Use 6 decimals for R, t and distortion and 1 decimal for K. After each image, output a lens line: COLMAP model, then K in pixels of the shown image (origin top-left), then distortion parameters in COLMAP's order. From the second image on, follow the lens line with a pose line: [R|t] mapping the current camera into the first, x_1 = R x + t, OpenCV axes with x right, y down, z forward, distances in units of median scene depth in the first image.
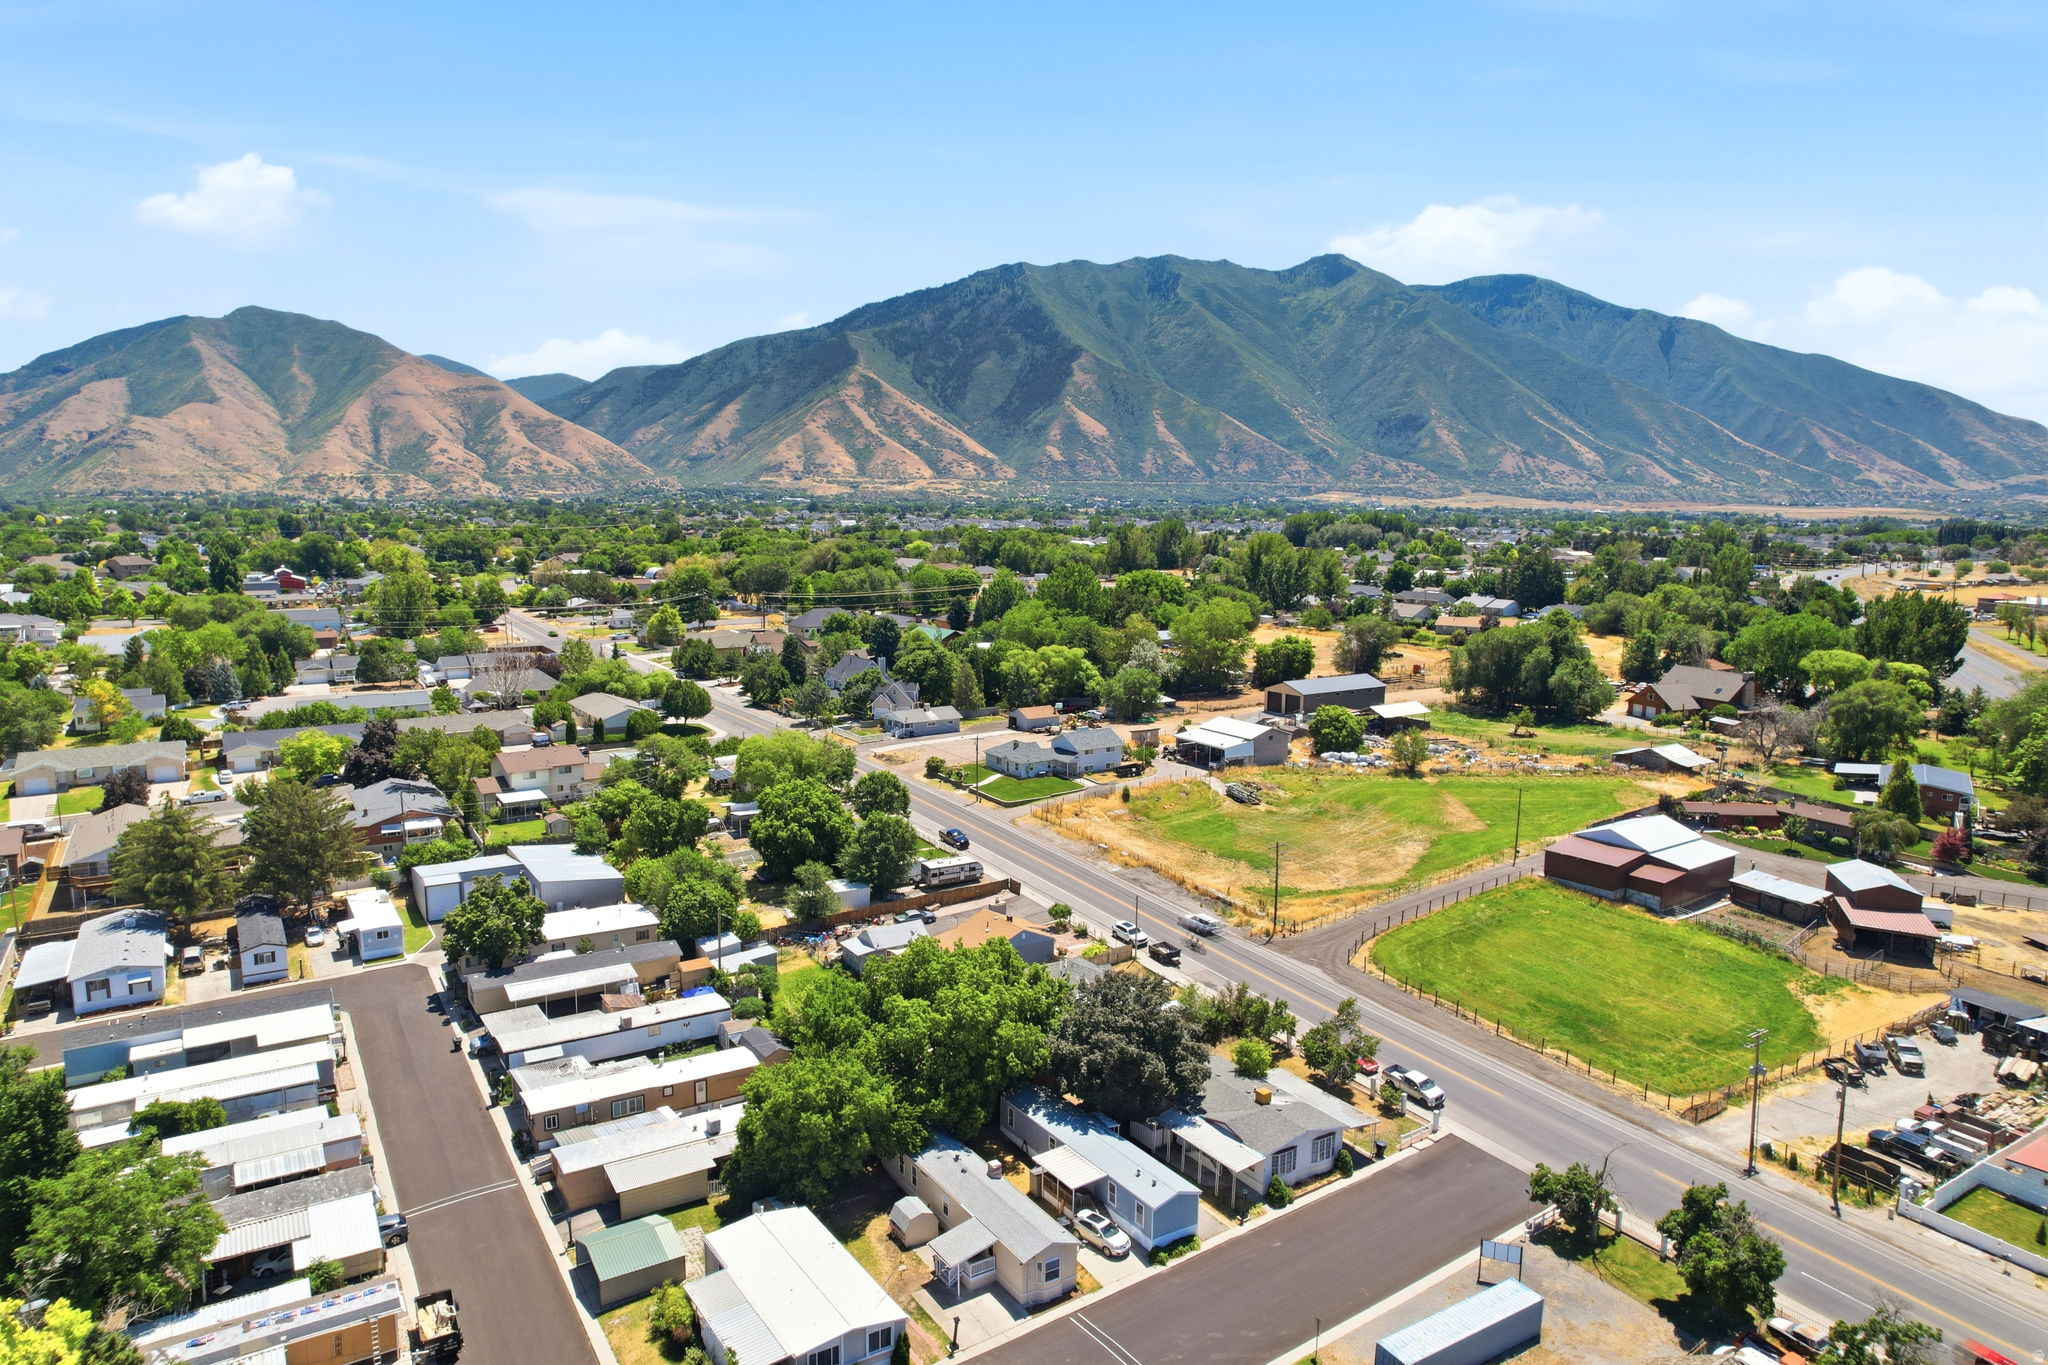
lens RADIAL K [[1305.6, 0, 1021.1], [0, 1305.6, 687.5], [0, 0, 1]] dist [-0.075038, 0.067215]
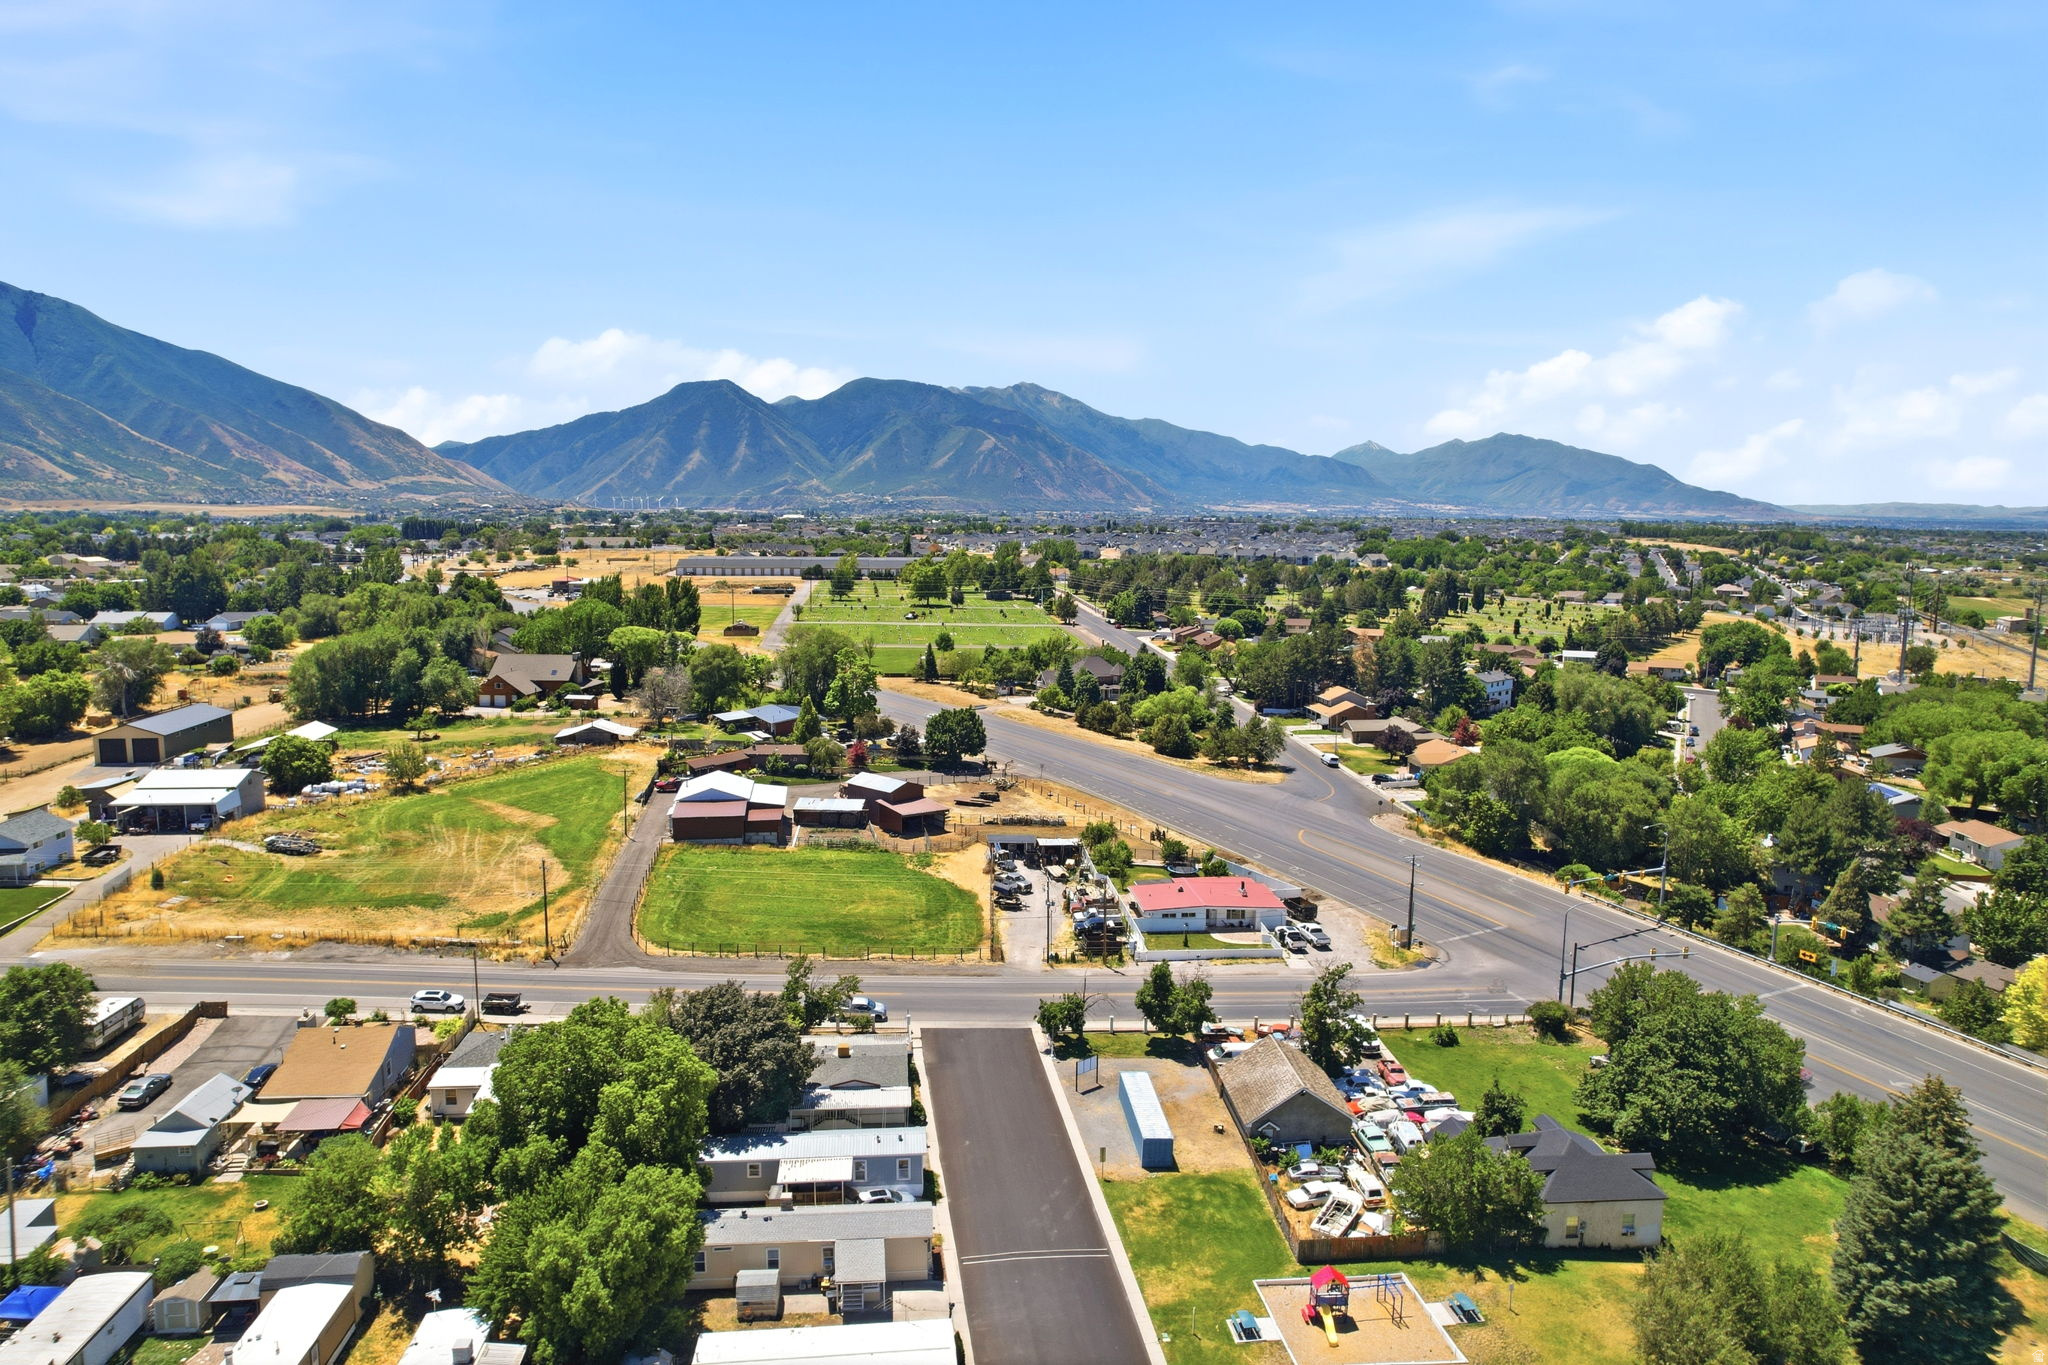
lens RADIAL K [[1305.6, 0, 1021.1], [0, 1305.6, 687.5], [0, 0, 1]] dist [-0.075038, 0.067215]
pose [[0.440867, -0.123022, 0.889102, -0.154916], [0.121687, 0.989609, 0.076589, -0.011945], [-0.889285, 0.074426, 0.451256, 0.079692]]
